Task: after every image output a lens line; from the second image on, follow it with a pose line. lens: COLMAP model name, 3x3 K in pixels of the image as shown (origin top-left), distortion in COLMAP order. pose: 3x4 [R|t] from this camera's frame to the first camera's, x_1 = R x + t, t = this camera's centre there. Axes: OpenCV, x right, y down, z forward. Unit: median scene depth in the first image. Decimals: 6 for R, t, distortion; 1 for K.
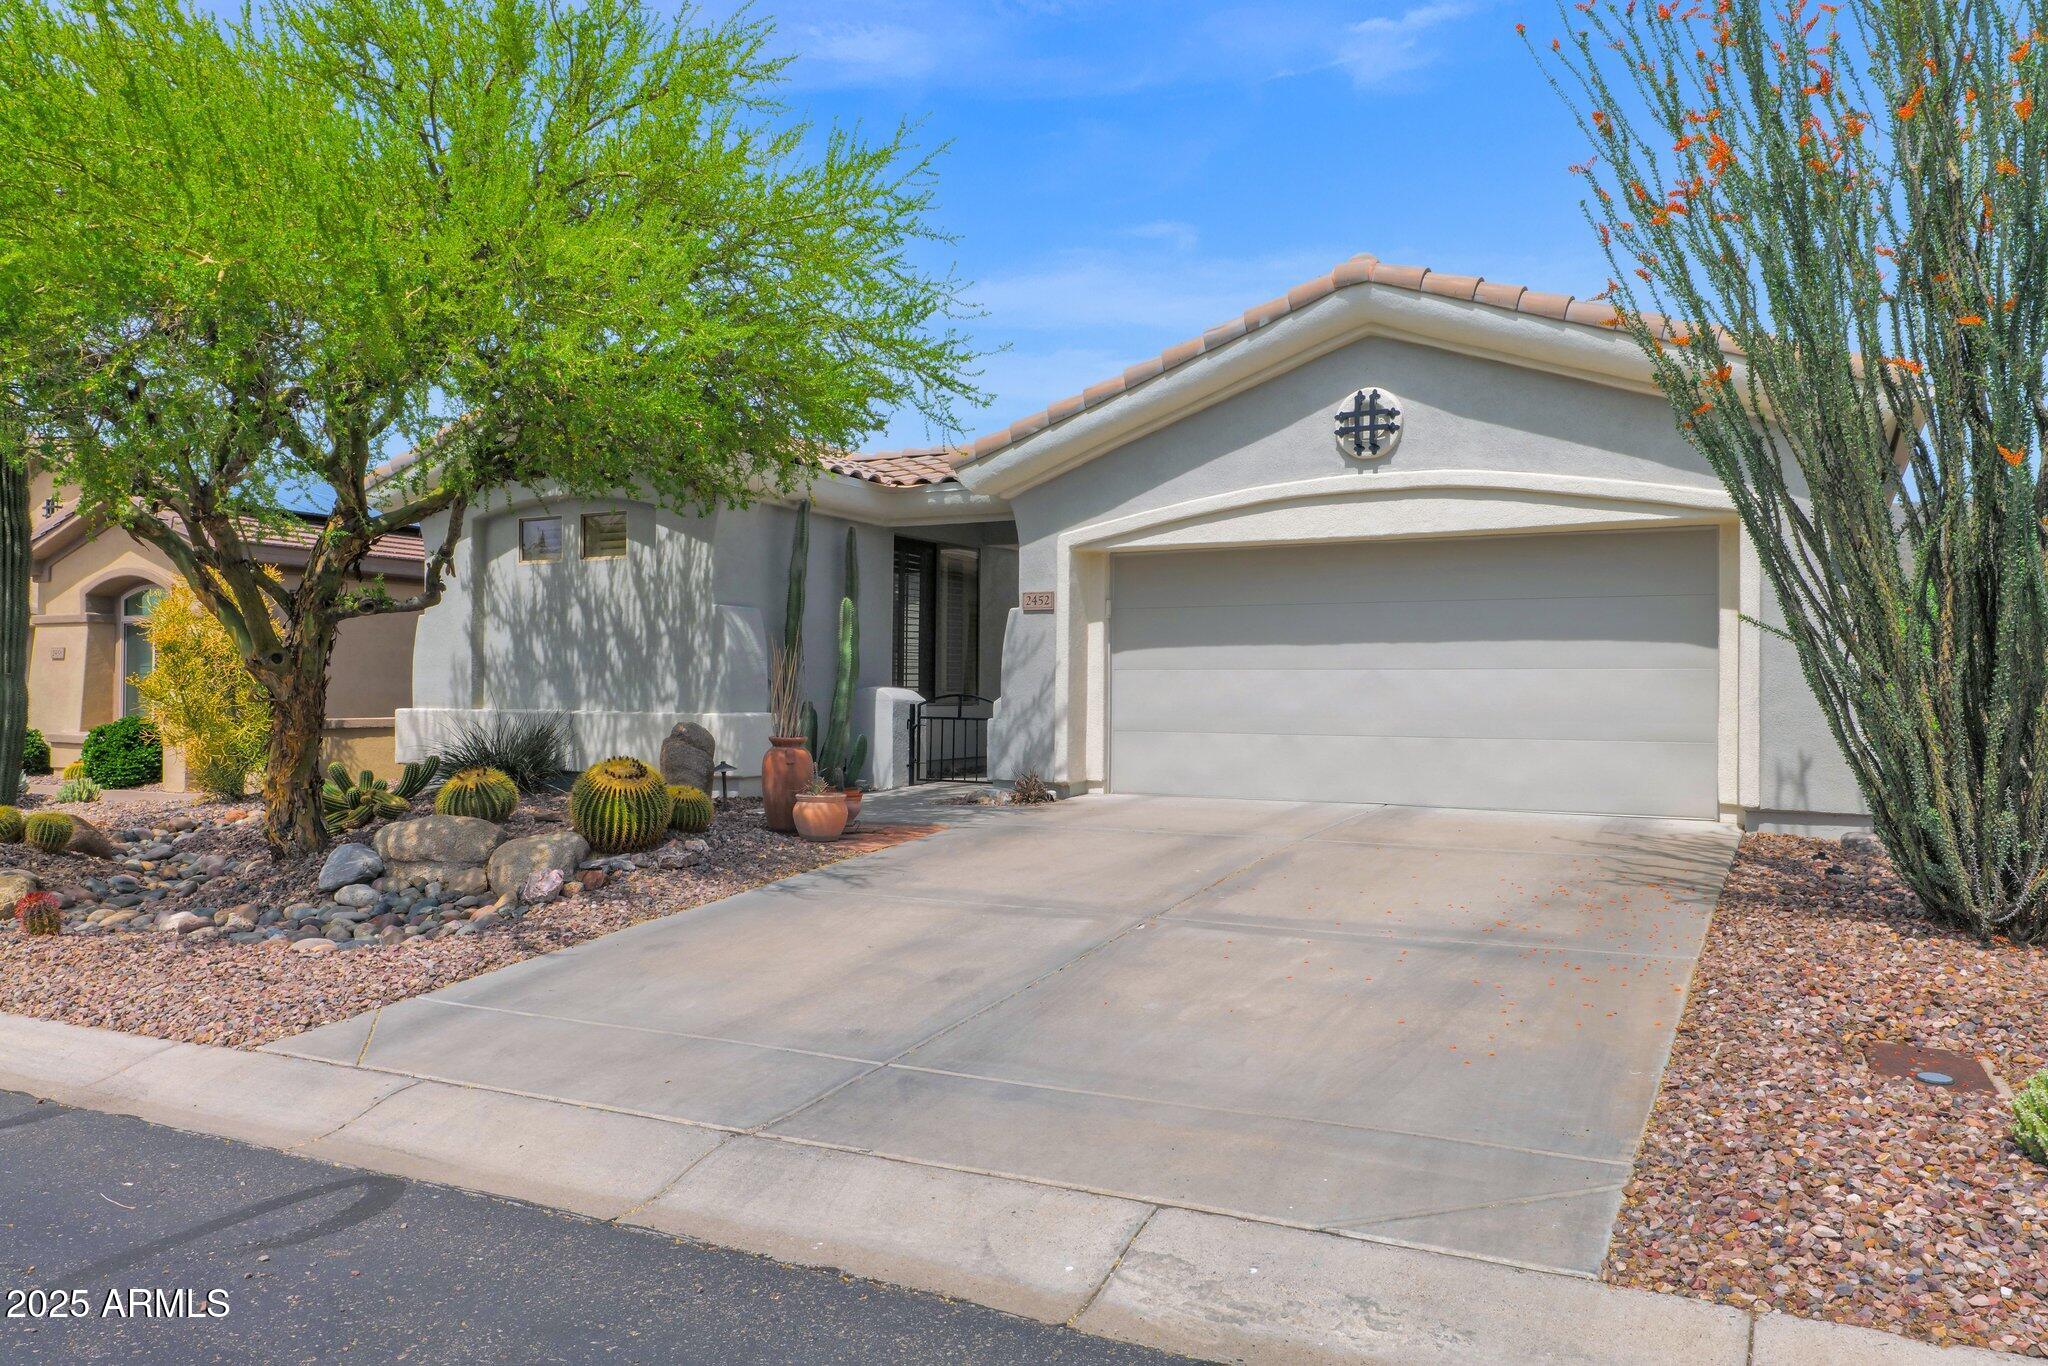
lens RADIAL K [[1444.2, 0, 1024.0], [0, 1444.2, 683.0], [0, 0, 1]] dist [0.000773, -0.001786]
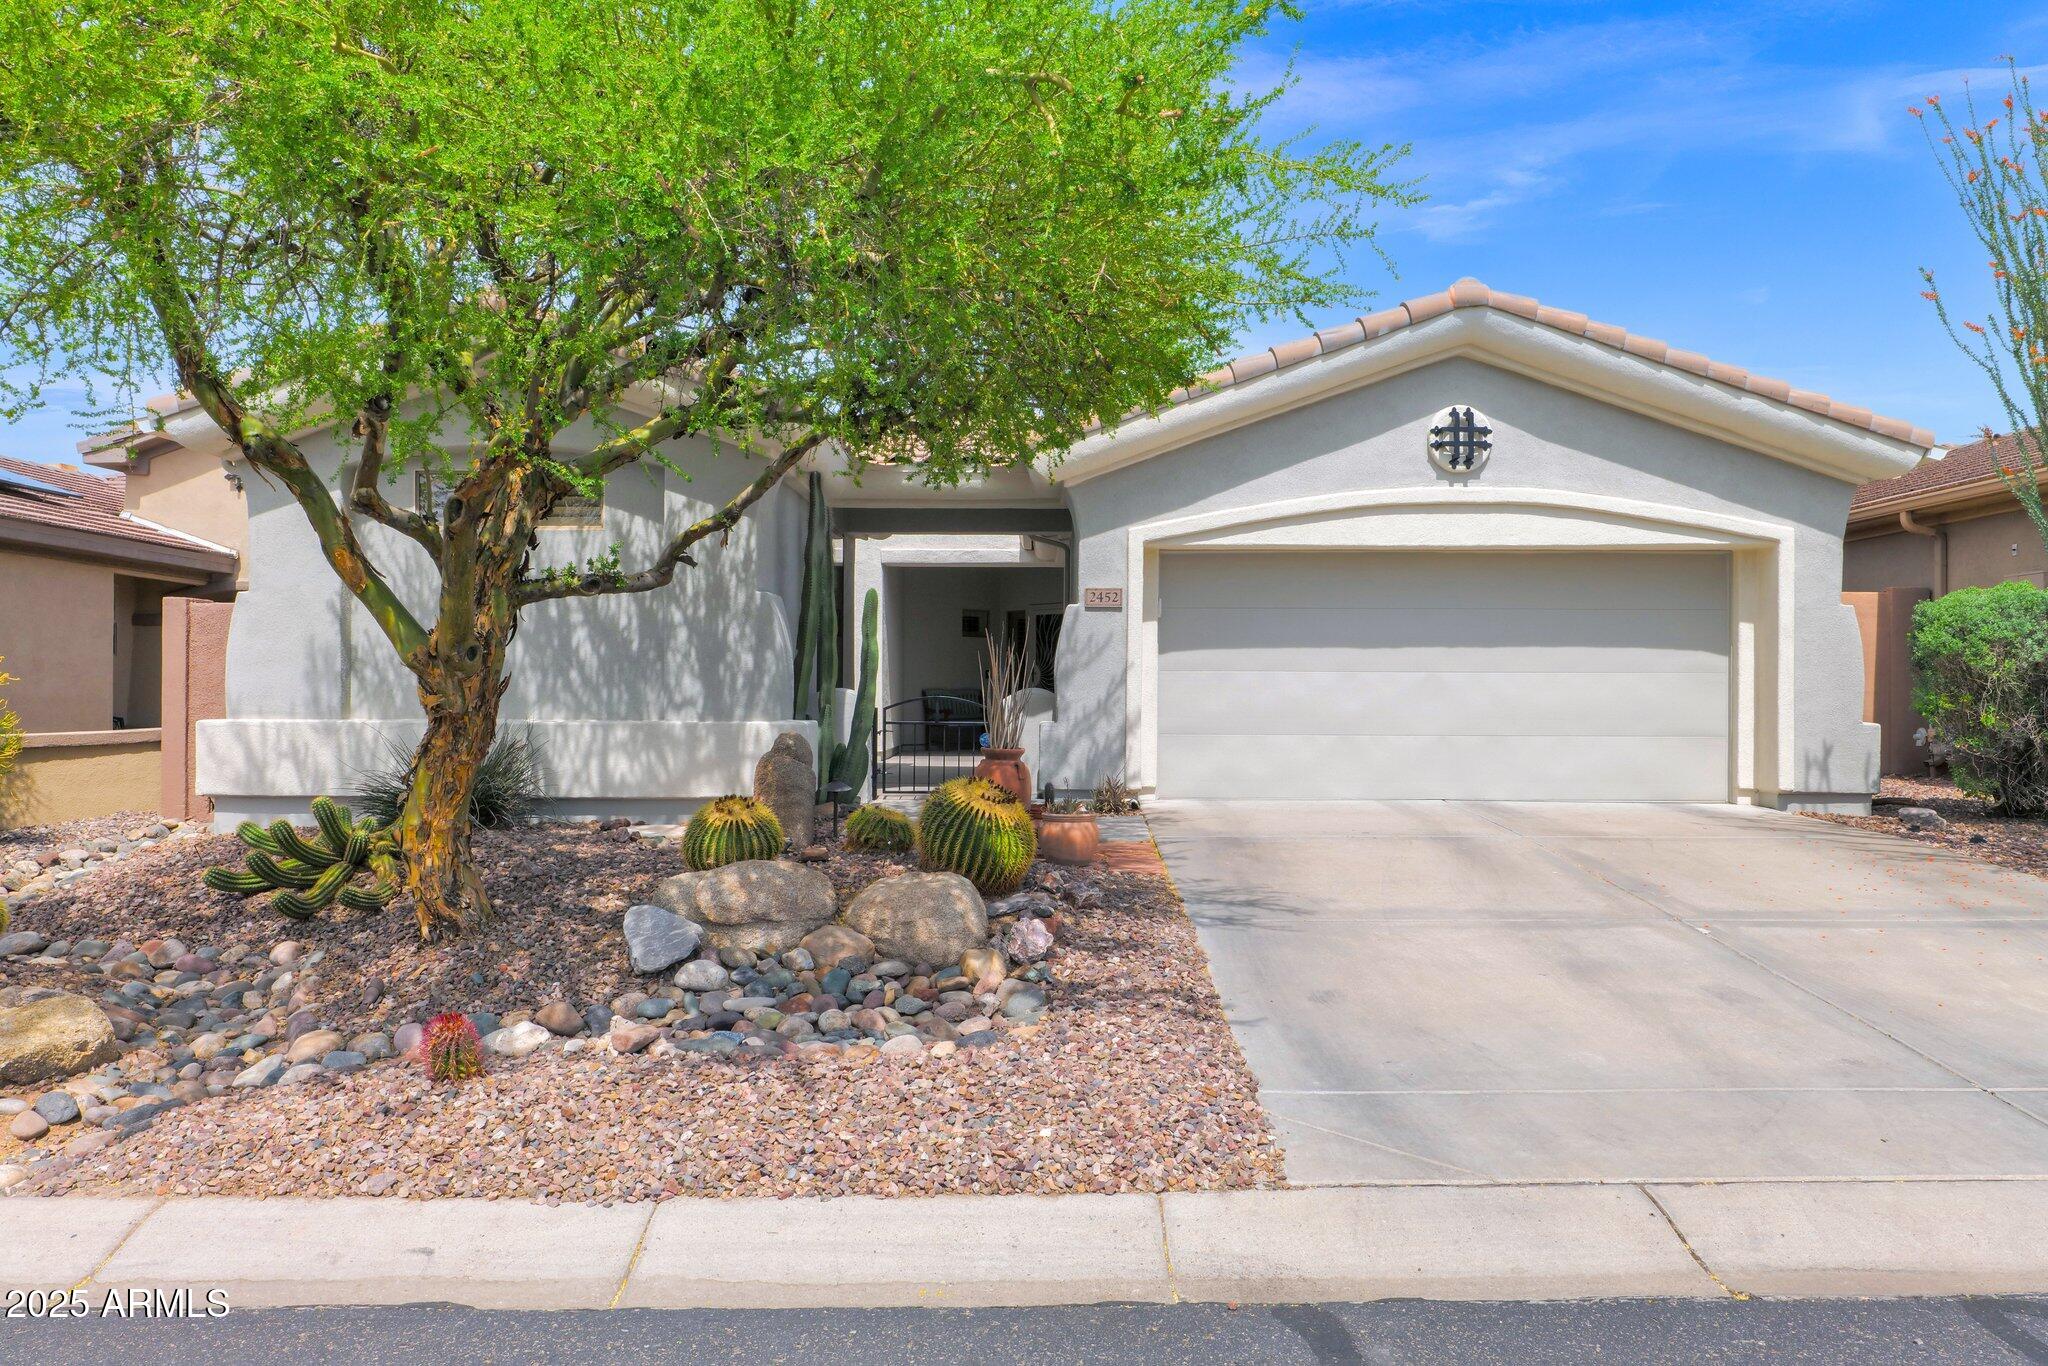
lens RADIAL K [[1444.2, 0, 1024.0], [0, 1444.2, 683.0], [0, 0, 1]] dist [0.000773, -0.001786]
pose [[0.883726, -0.000315, 0.468004, -0.480095], [-0.001733, 0.999991, 0.003947, -0.004658], [-0.468001, -0.004300, 0.883718, 0.193193]]
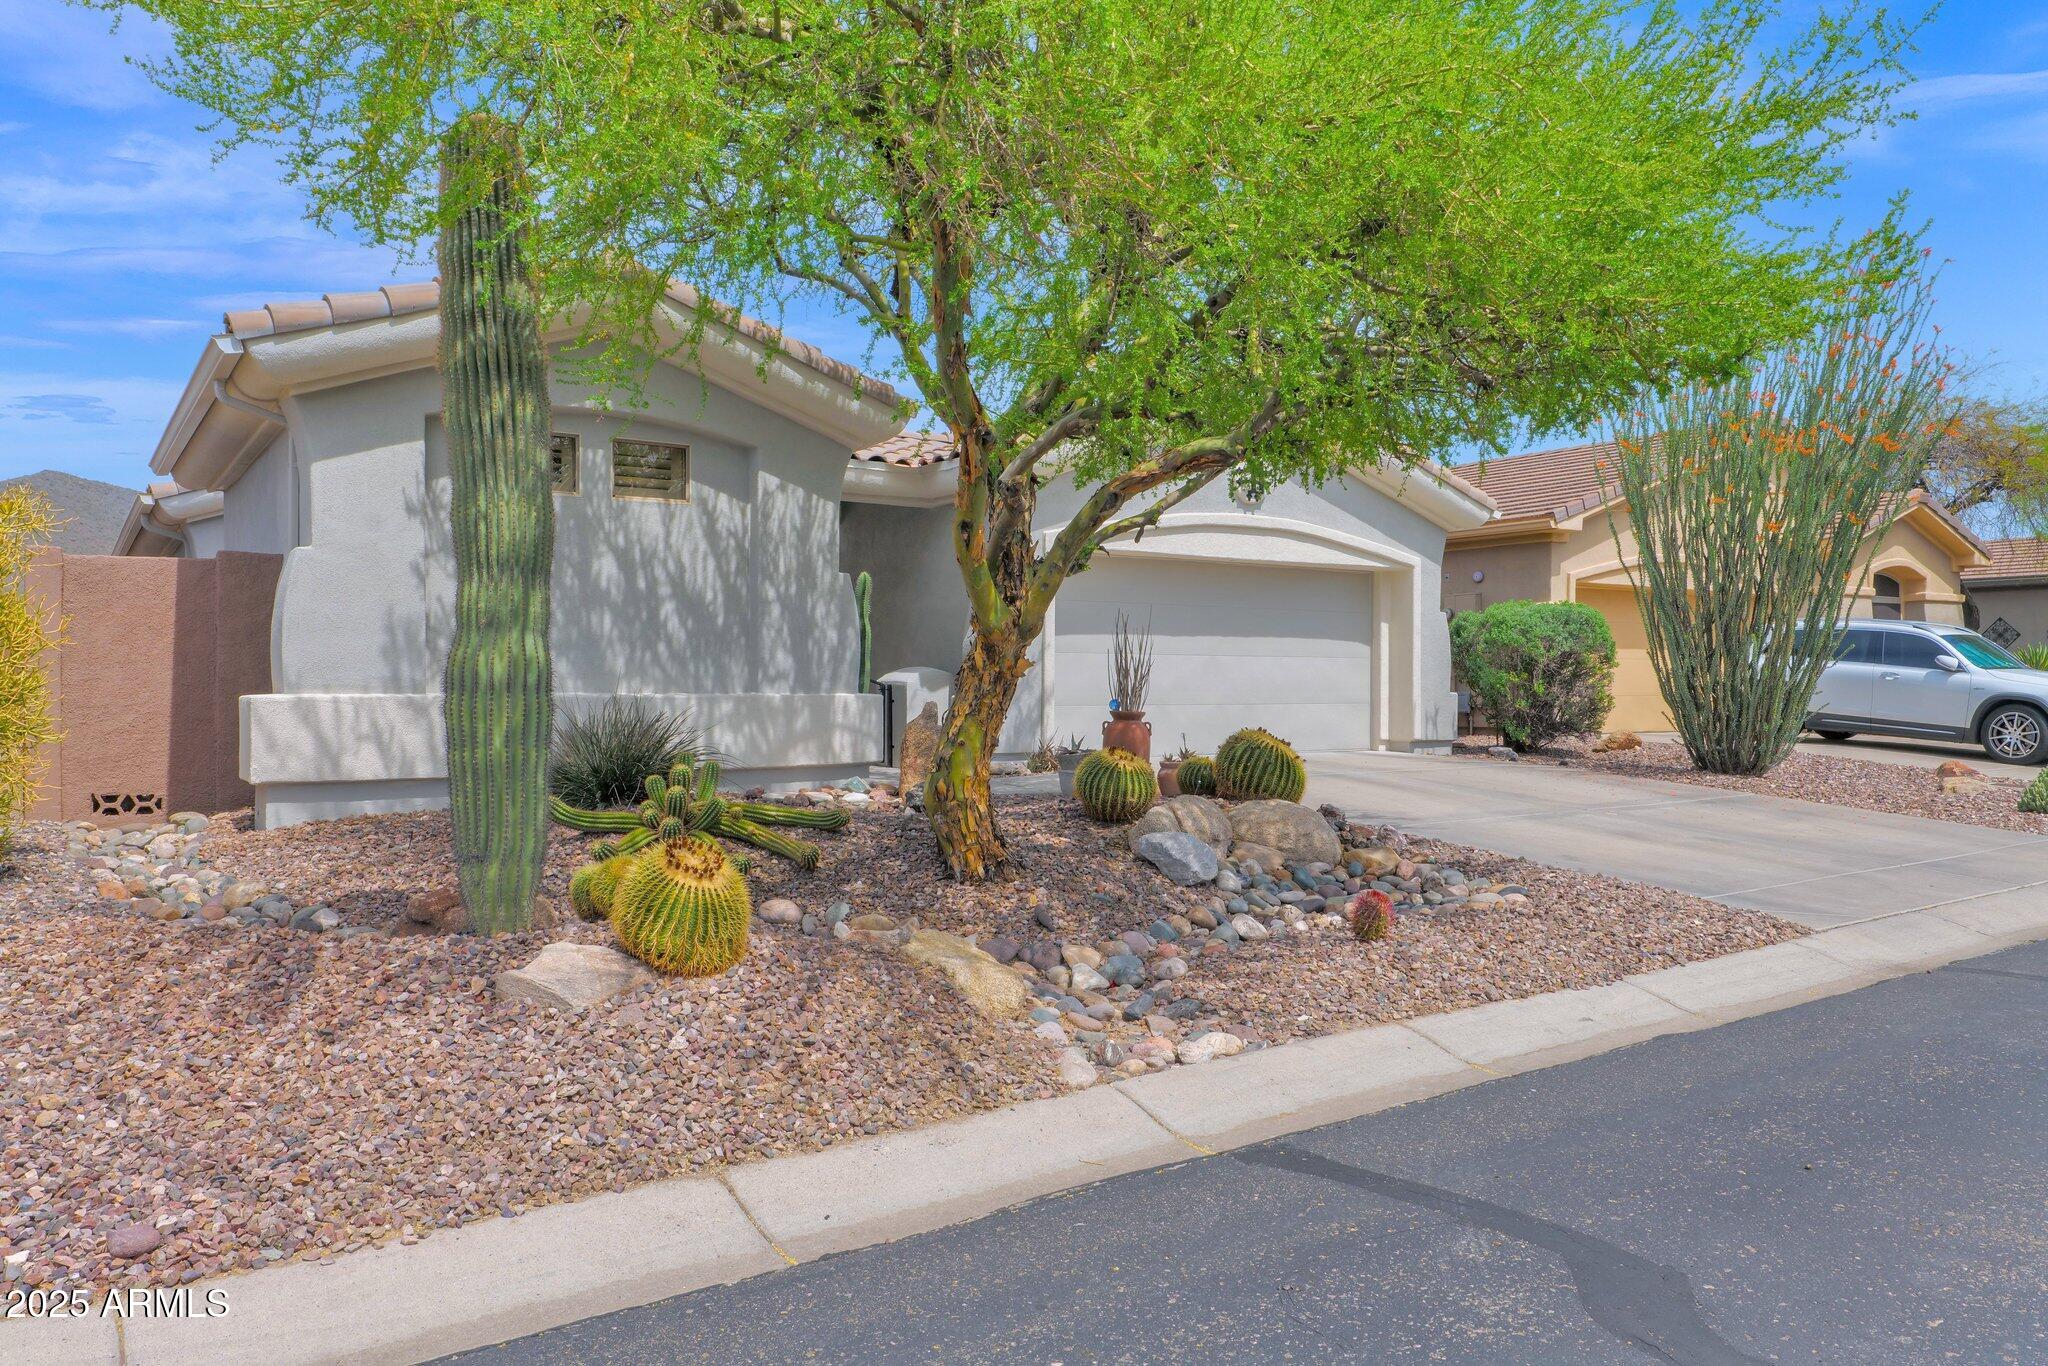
lens RADIAL K [[1444.2, 0, 1024.0], [0, 1444.2, 683.0], [0, 0, 1]] dist [0.000773, -0.001786]
pose [[0.456819, -0.002390, 0.889557, -0.982153], [-0.004066, 0.999980, 0.004775, 0.010162], [-0.889551, -0.005799, 0.456800, 0.499140]]
